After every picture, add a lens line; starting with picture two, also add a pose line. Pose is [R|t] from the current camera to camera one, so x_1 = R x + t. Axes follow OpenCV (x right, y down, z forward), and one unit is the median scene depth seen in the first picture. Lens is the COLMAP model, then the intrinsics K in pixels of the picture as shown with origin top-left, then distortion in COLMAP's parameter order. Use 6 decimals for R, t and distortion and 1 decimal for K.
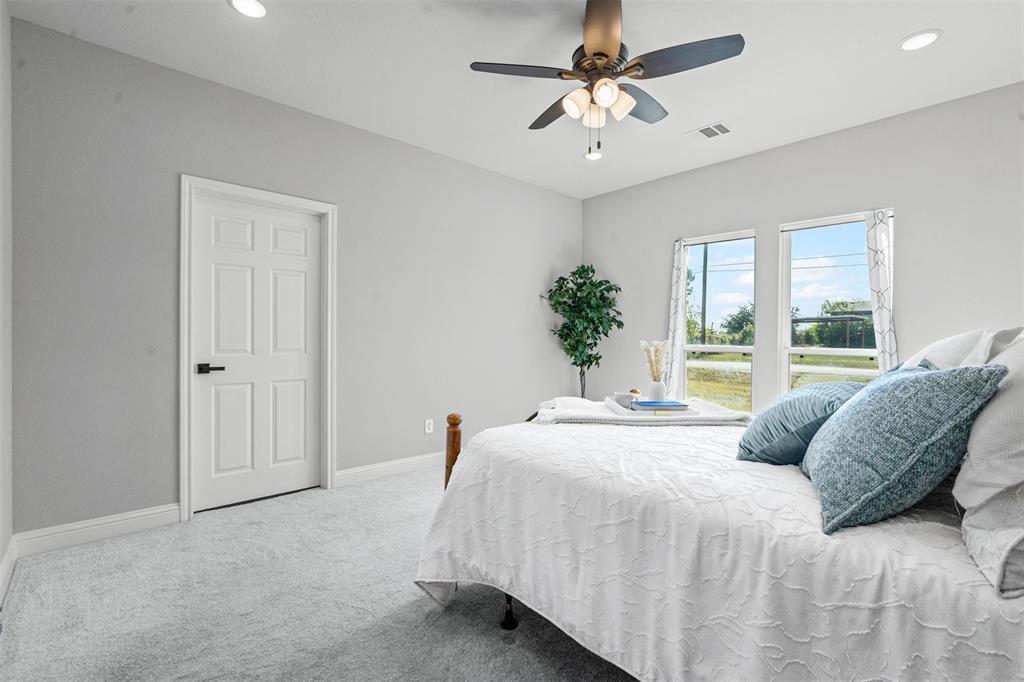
lens RADIAL K [[470.8, 0, 517.6], [0, 470.8, 337.4], [0, 0, 1]] dist [-0.002198, 0.000001]
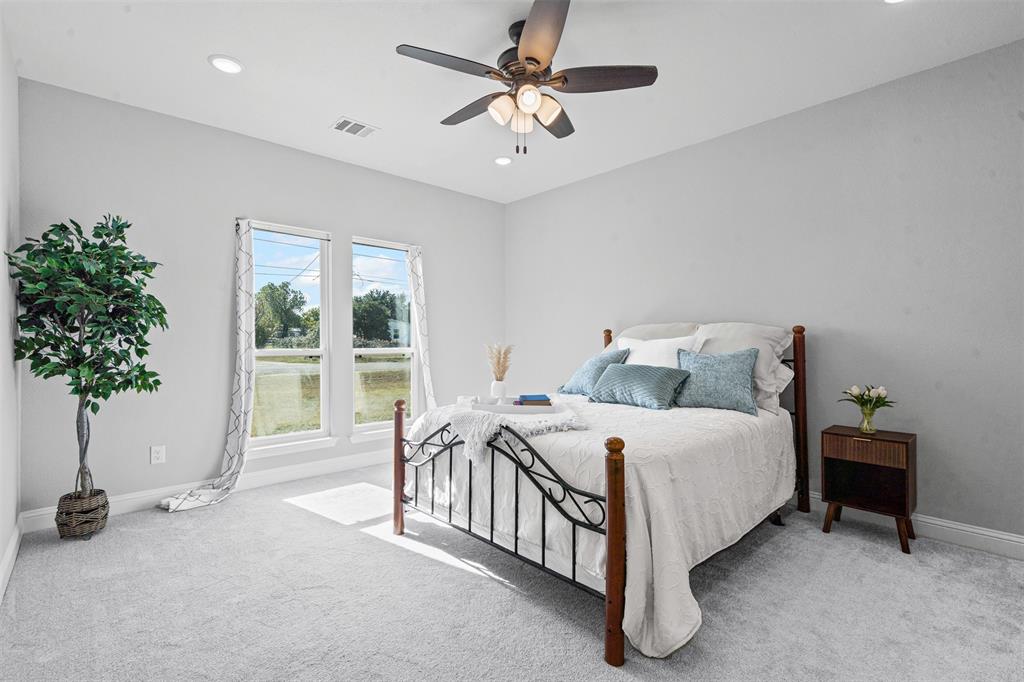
lens RADIAL K [[467.9, 0, 506.6], [0, 467.9, 330.6], [0, 0, 1]] dist [0.000725, 0.000620]
pose [[0.003327, 0.009390, 0.999950, -0.469895], [0.005004, 0.999943, -0.009407, -0.007904], [-0.999982, 0.005035, 0.003280, 0.589485]]
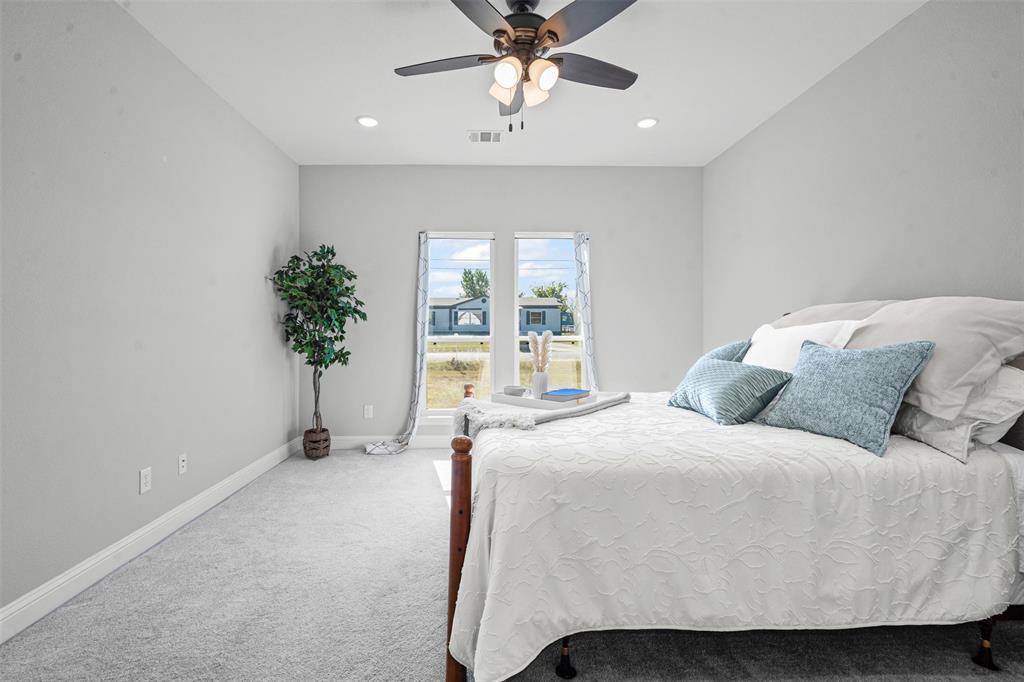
lens RADIAL K [[478.2, 0, 503.0], [0, 478.2, 318.9], [0, 0, 1]] dist [-0.001491, -0.000070]
pose [[0.660939, 0.005904, 0.750416, -0.322848], [0.011572, 0.999770, -0.018058, -0.002627], [-0.750350, 0.020619, 0.660719, 0.223693]]
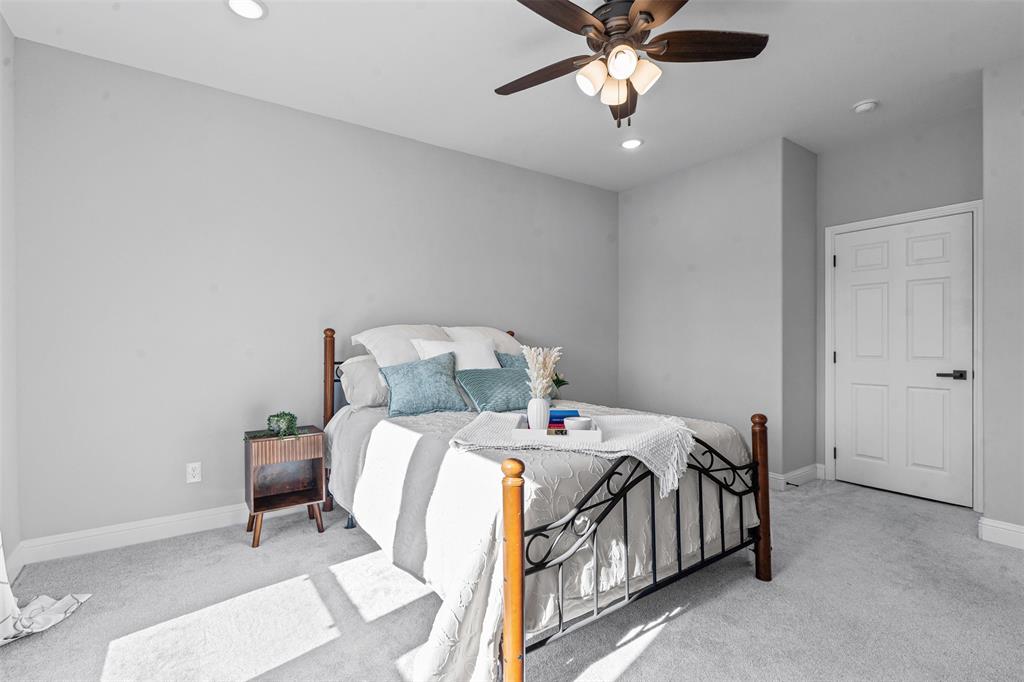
lens RADIAL K [[467.9, 0, 506.6], [0, 467.9, 330.6], [0, 0, 1]] dist [0.000725, 0.000620]
pose [[-0.990097, -0.005098, 0.140290, 0.146154], [-0.007421, 0.999844, -0.016040, -0.005568], [-0.140186, -0.016923, -0.989981, 1.077278]]
